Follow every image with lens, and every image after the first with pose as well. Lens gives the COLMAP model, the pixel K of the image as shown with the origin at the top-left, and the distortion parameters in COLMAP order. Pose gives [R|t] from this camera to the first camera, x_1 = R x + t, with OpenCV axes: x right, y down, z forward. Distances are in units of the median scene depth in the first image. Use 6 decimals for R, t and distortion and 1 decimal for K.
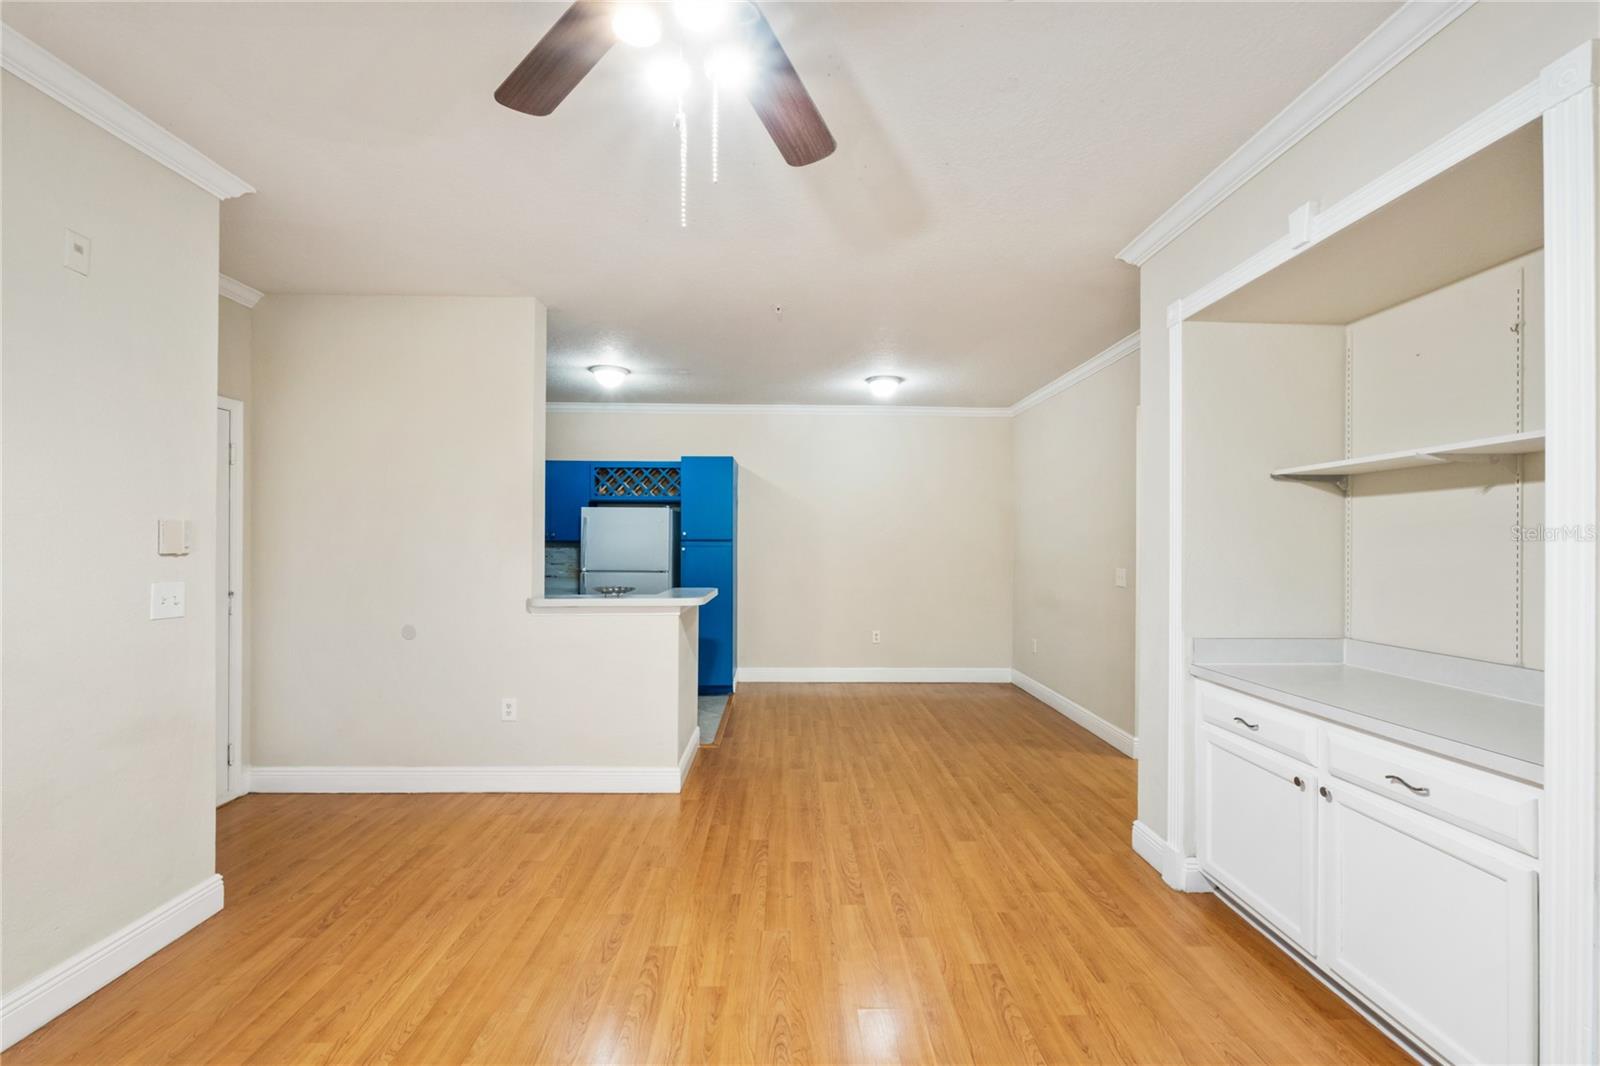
lens RADIAL K [[678.8, 0, 803.9], [0, 678.8, 544.3], [0, 0, 1]] dist [-0.003638, 0.001114]
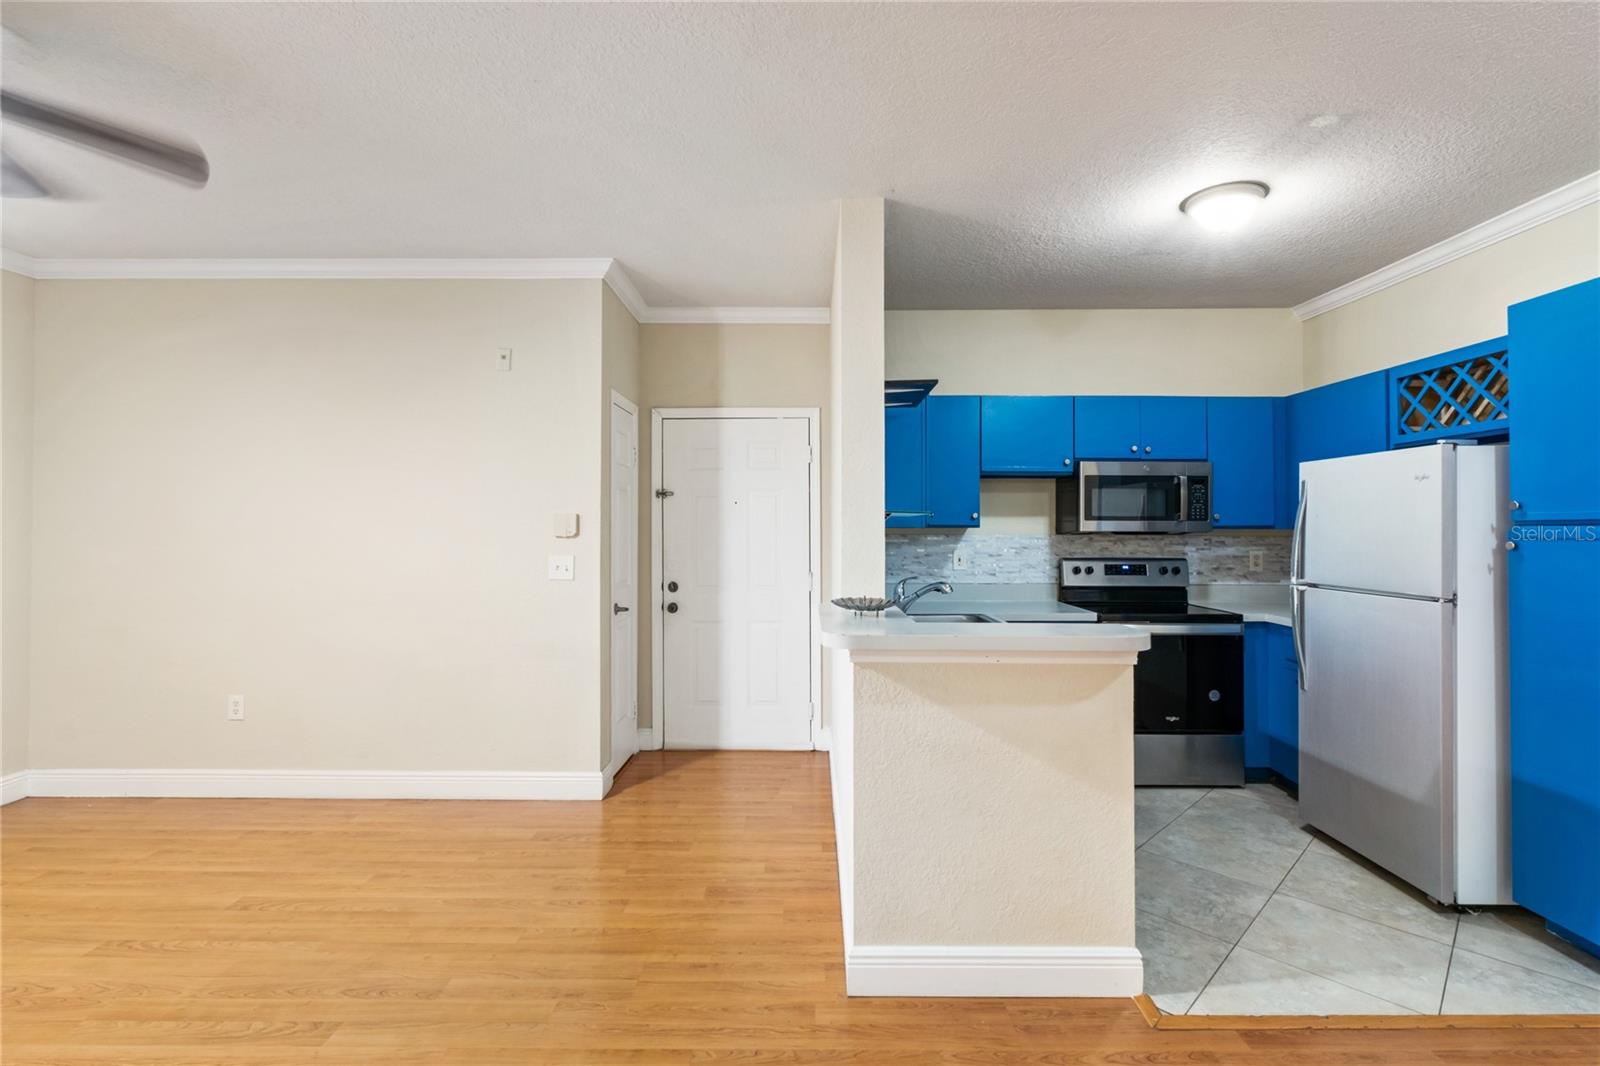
lens RADIAL K [[726.3, 0, 807.6], [0, 726.3, 523.4], [0, 0, 1]] dist [-0.000512, -0.000326]
pose [[-0.035133, -0.012449, -0.999305, 0.323150], [-0.005324, 0.999911, -0.012269, 0.001302], [0.999368, 0.004889, -0.035196, 0.810878]]
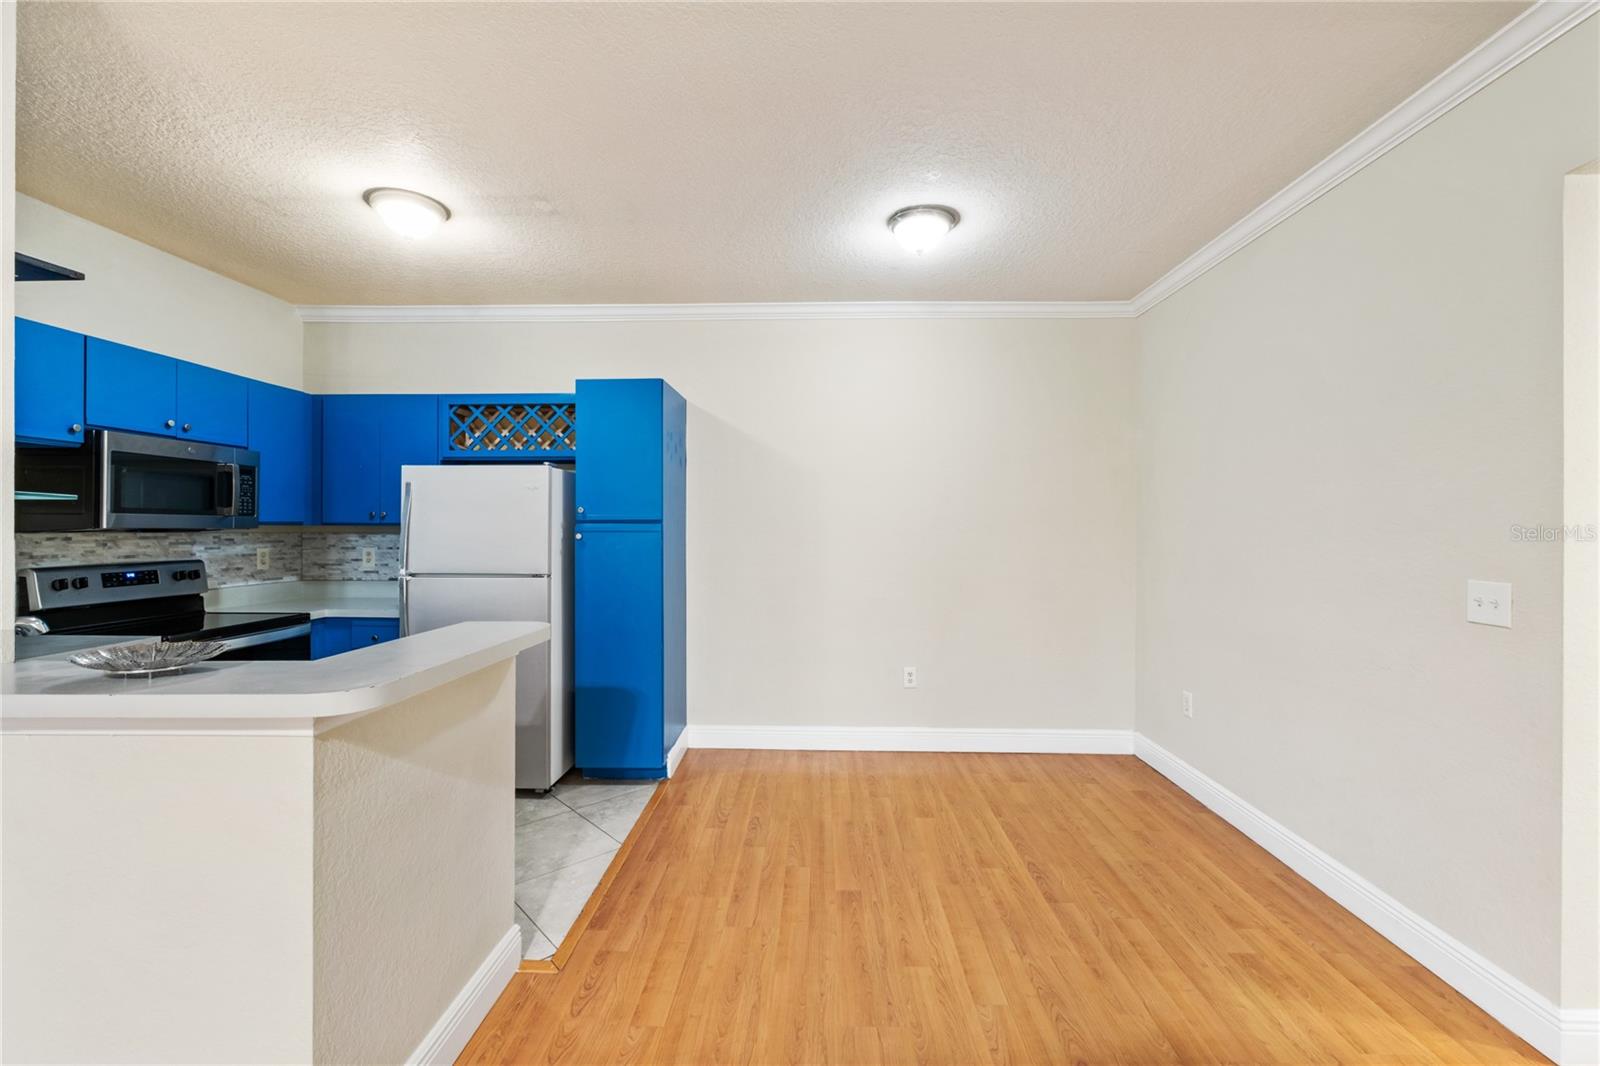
lens RADIAL K [[678.8, 0, 798.2], [0, 678.8, 524.9], [0, 0, 1]] dist [-0.003638, 0.001114]
pose [[0.998151, -0.004488, -0.060620, 0.064309], [0.004089, 0.999969, -0.006707, 0.001941], [0.060648, 0.006447, 0.998138, 0.558281]]
